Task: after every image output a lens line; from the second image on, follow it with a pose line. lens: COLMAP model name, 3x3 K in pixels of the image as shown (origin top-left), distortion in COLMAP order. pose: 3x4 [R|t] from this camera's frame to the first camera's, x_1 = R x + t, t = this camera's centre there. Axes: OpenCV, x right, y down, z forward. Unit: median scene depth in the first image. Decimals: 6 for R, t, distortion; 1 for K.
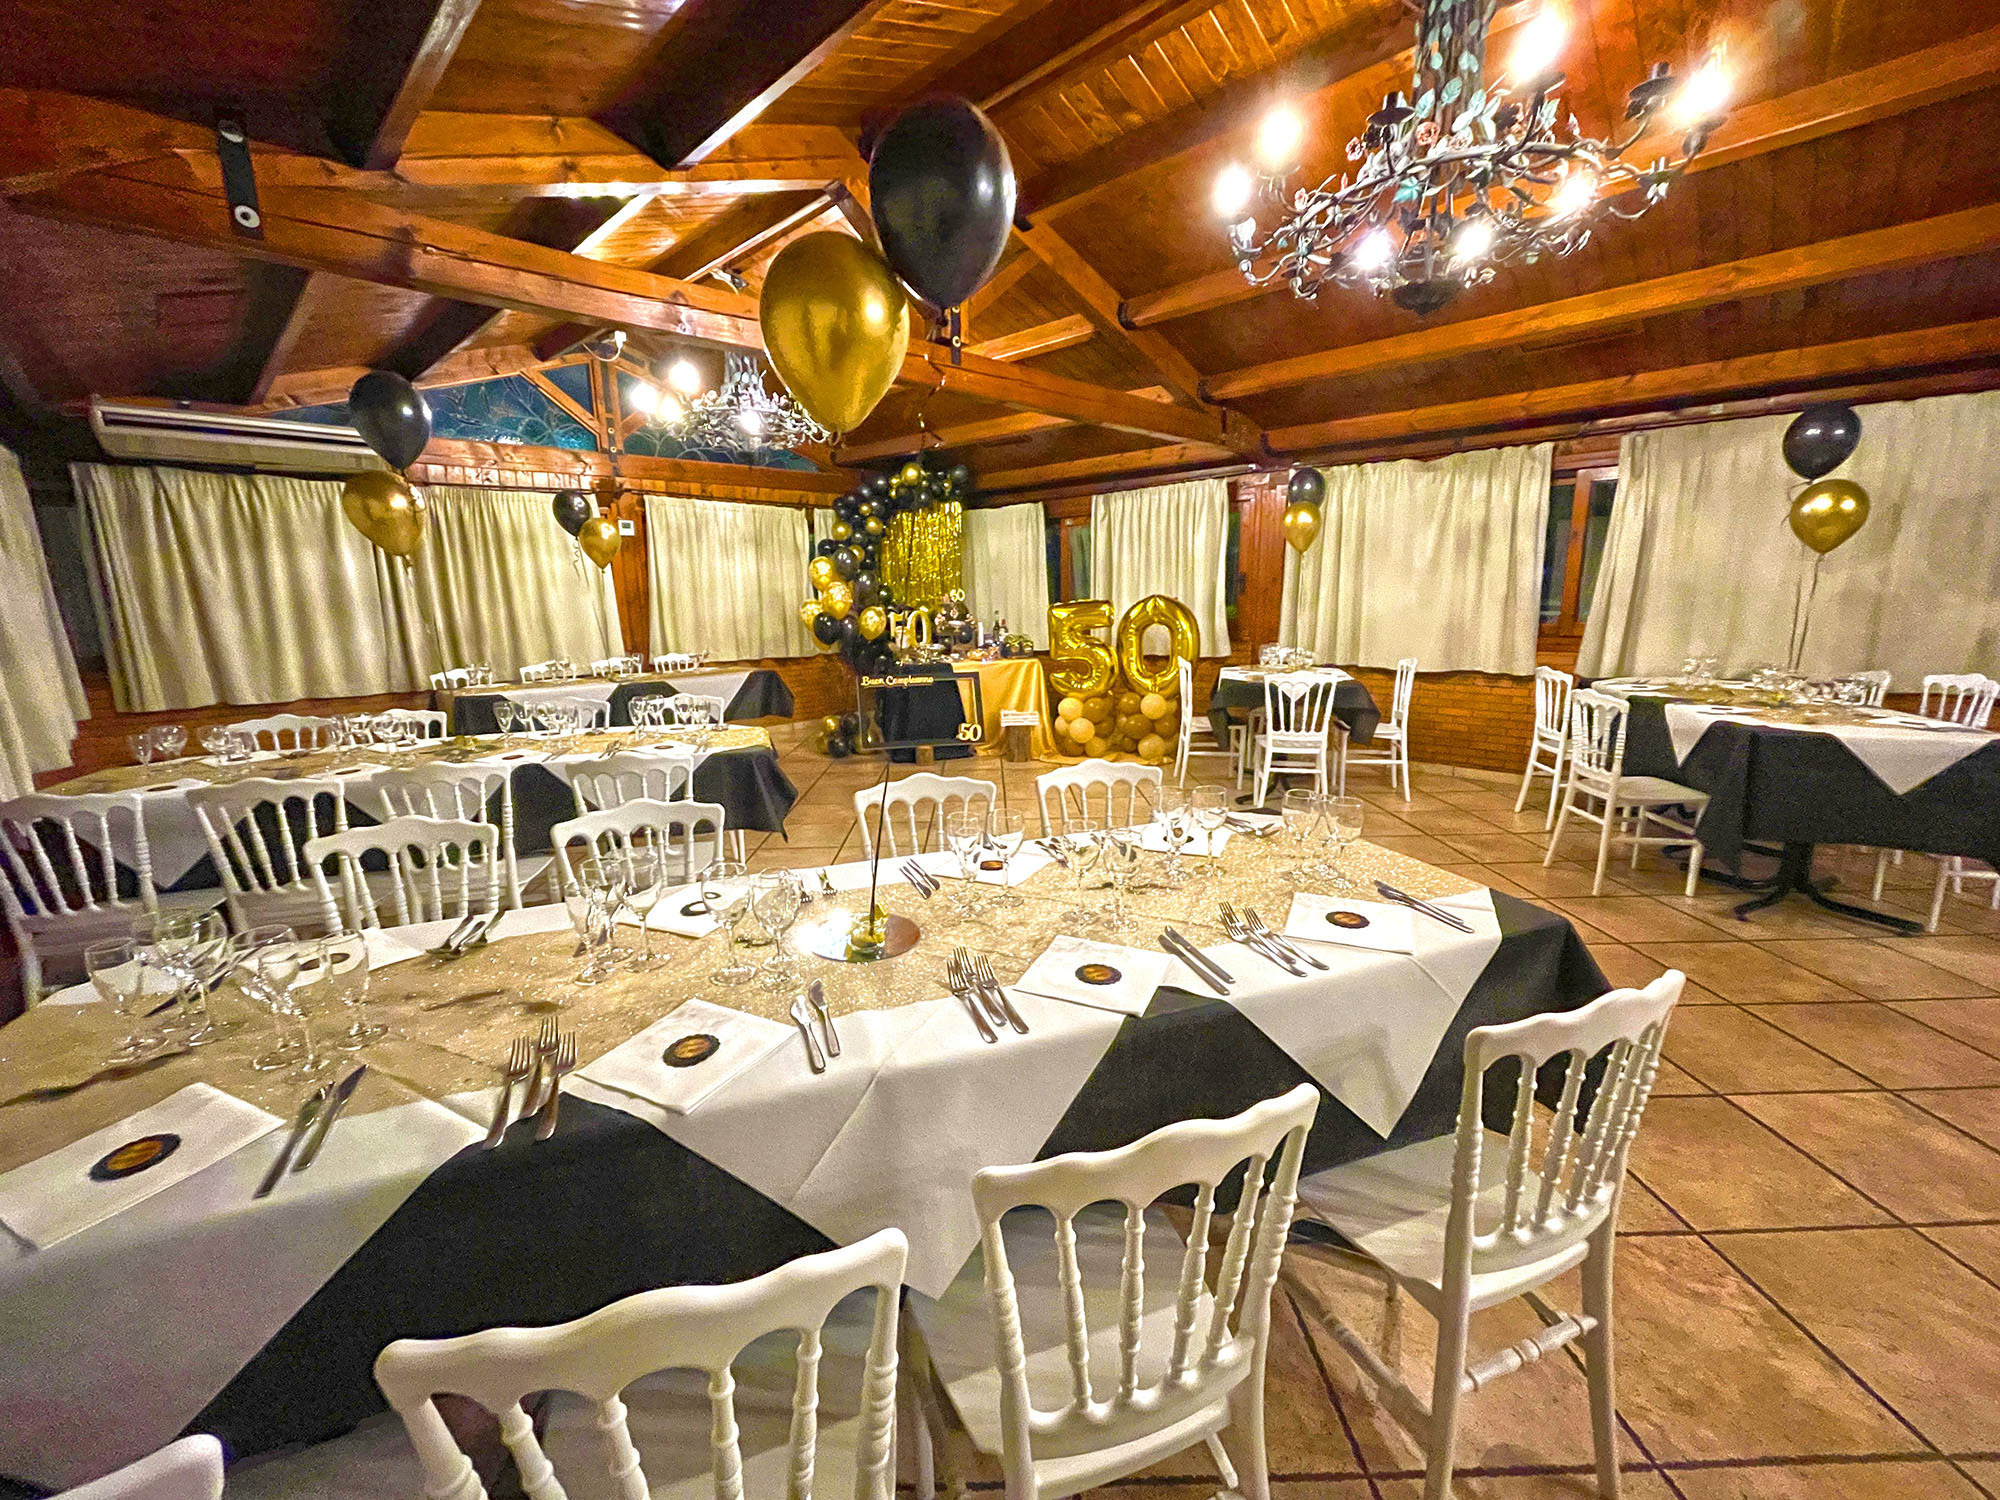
lens RADIAL K [[812.7, 0, 993.6], [0, 812.7, 753.0], [0, 0, 1]] dist [-0.002624, -0.000383]
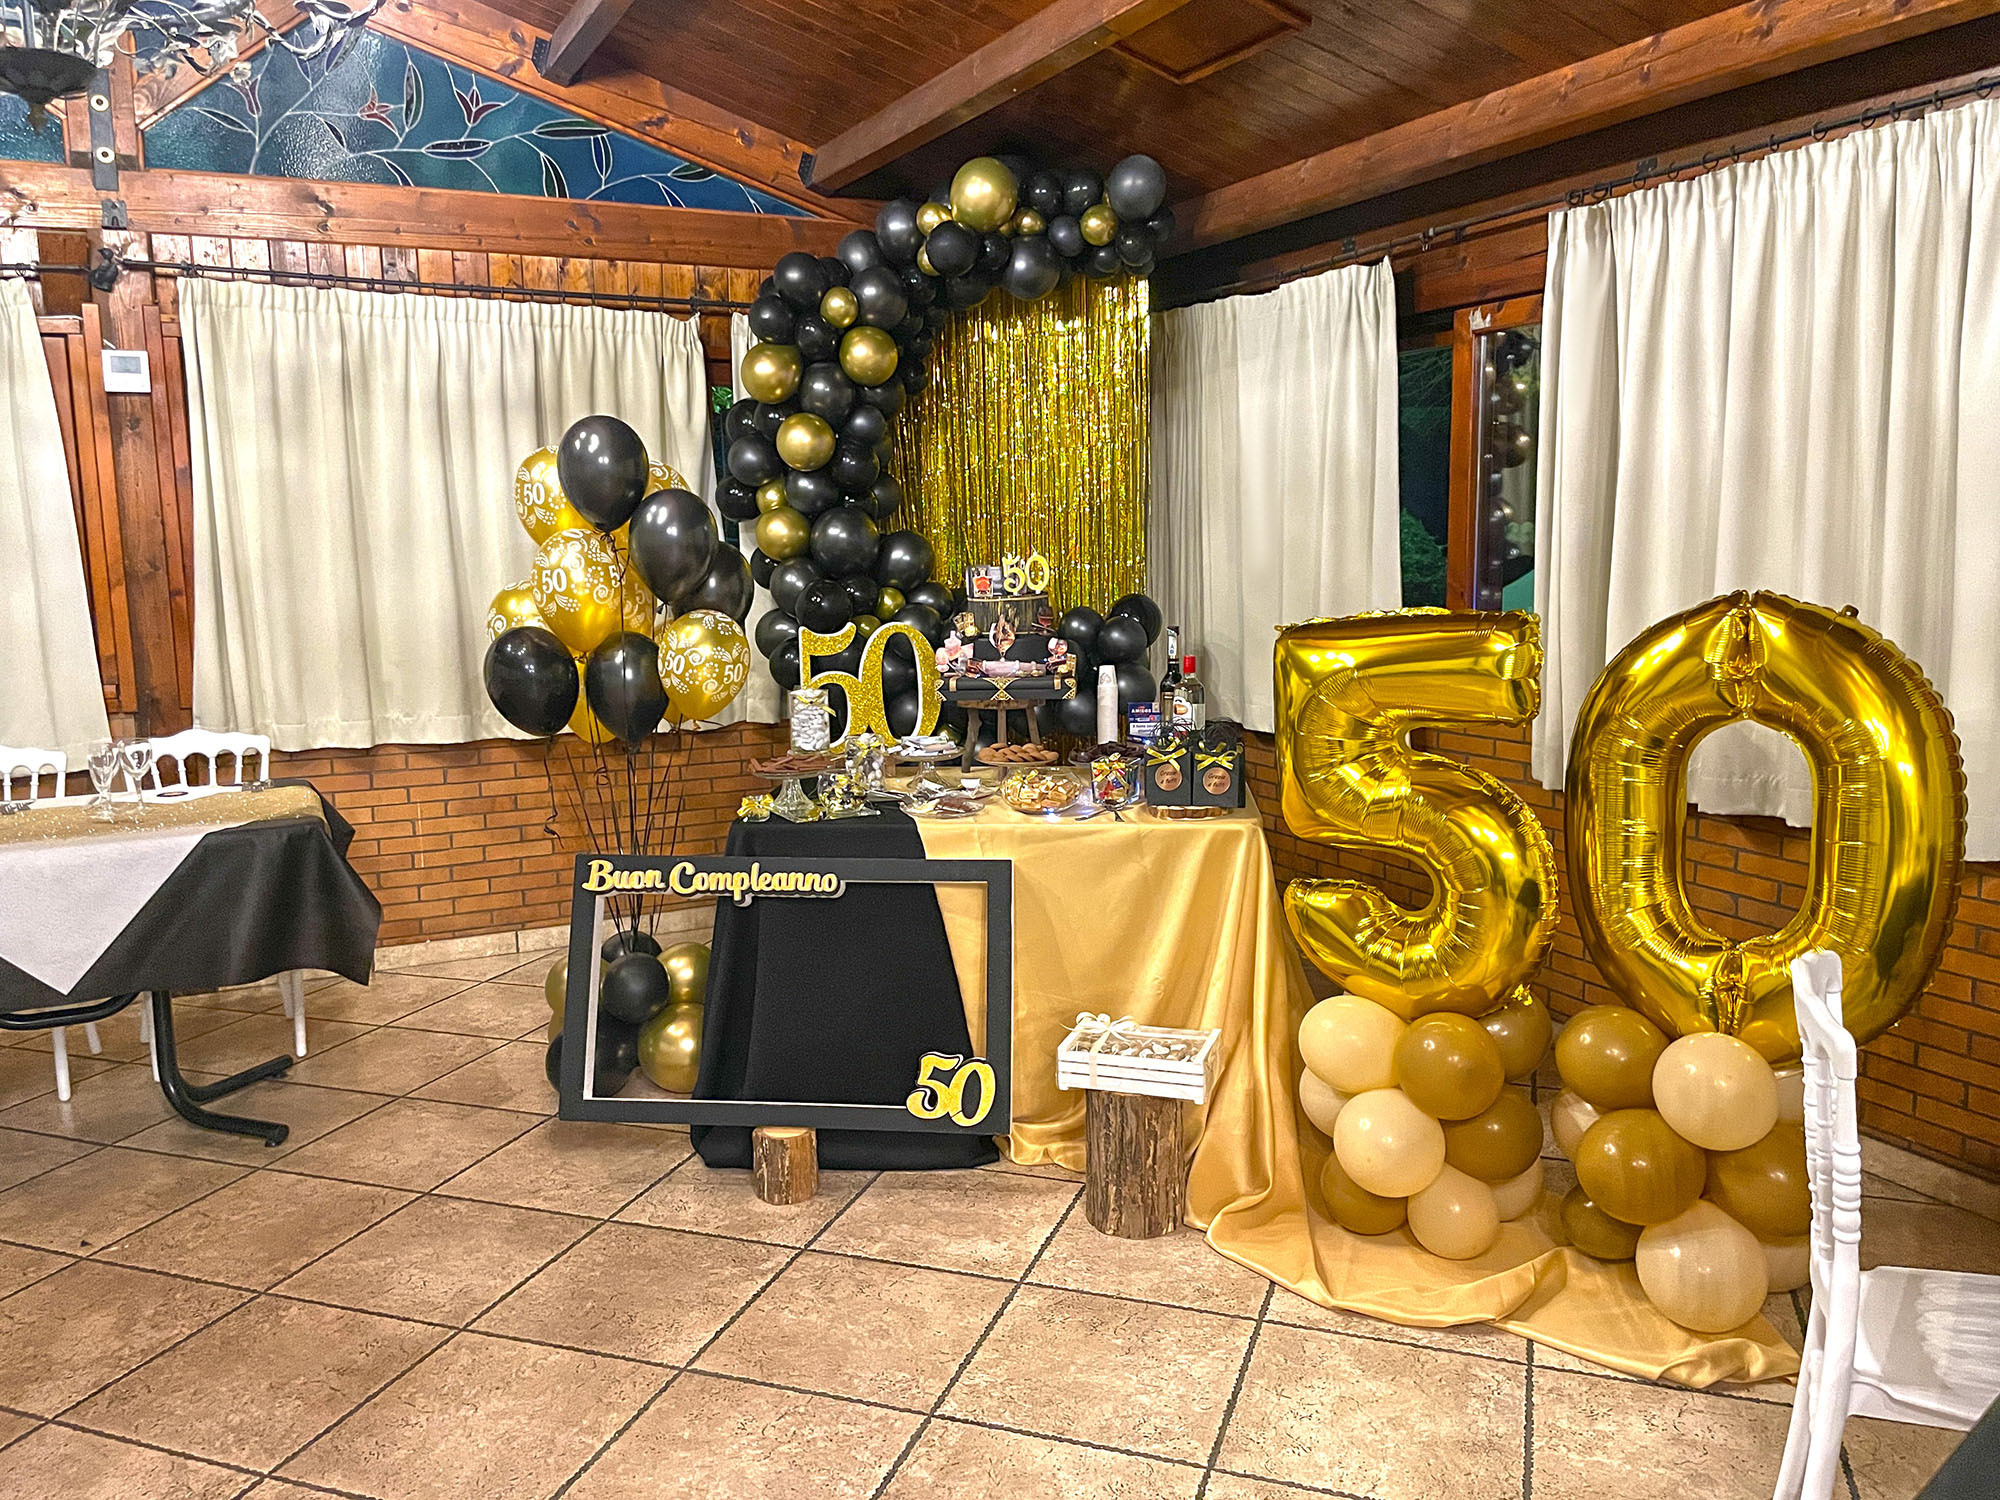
lens RADIAL K [[1540.5, 0, 1000.2], [0, 1540.5, 733.8], [0, 0, 1]] dist [0.071192, -0.091785]
pose [[0.940491, 0.050145, -0.336098, 0.236530], [-0.071130, 0.996192, -0.050412, -0.185316], [0.332290, 0.071319, 0.940477, 0.822123]]
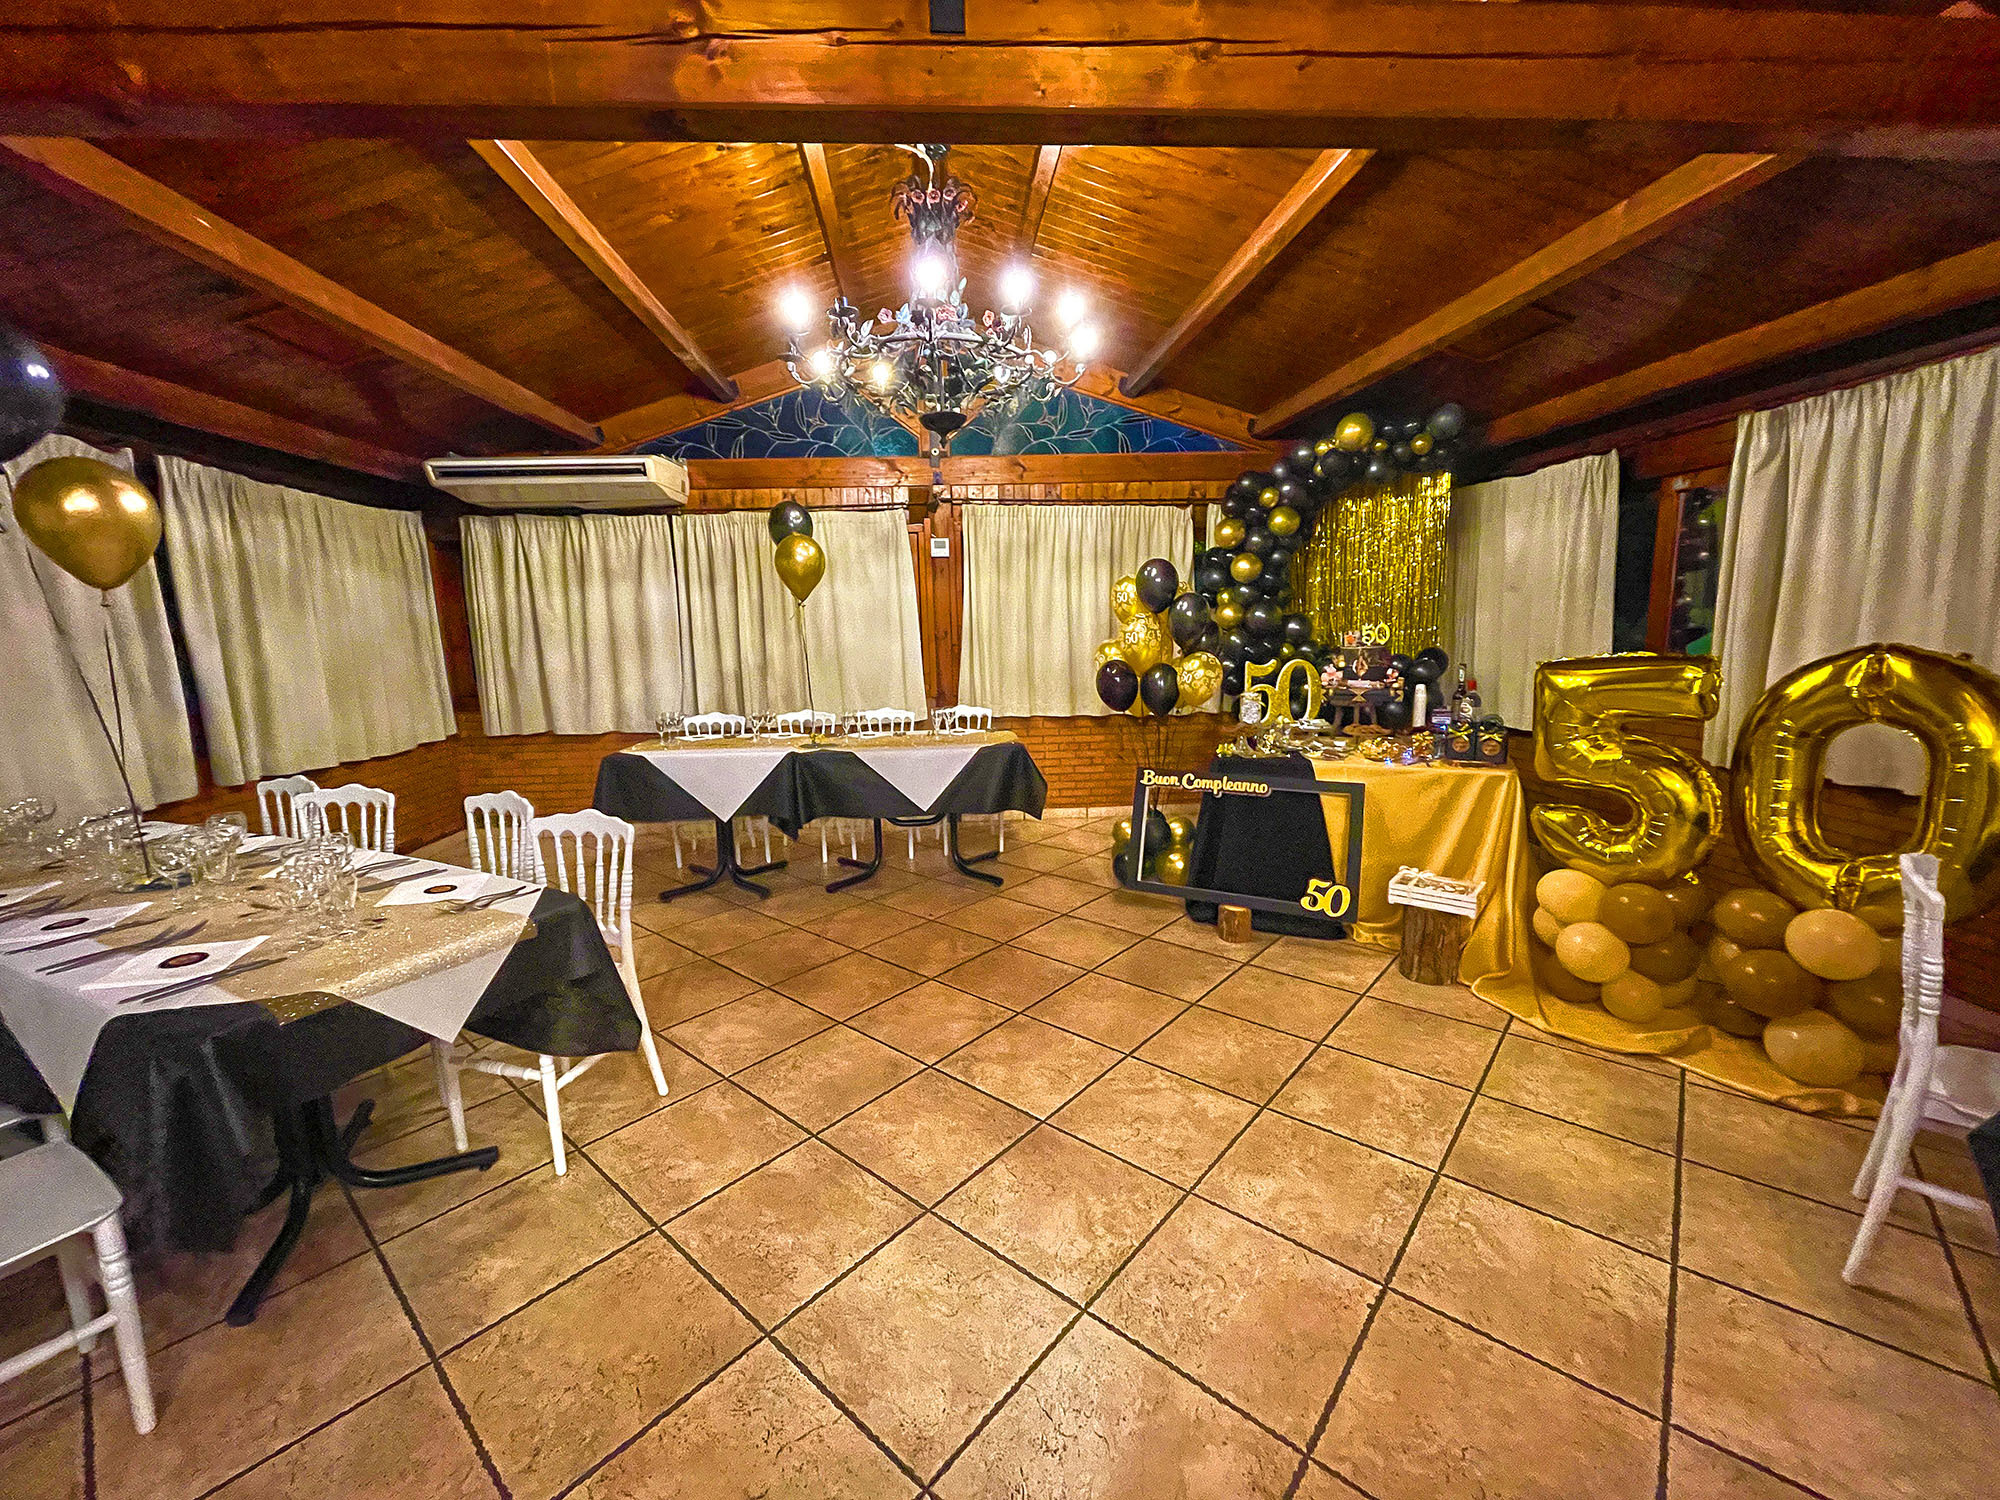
lens RADIAL K [[812.7, 0, 983.7], [0, 812.7, 746.9], [0, 0, 1]] dist [-0.002624, -0.000383]
pose [[0.742923, 0.104445, -0.661178, 0.225348], [-0.126275, 0.991885, 0.014799, -0.160344], [0.657358, 0.072496, 0.750083, 0.720331]]
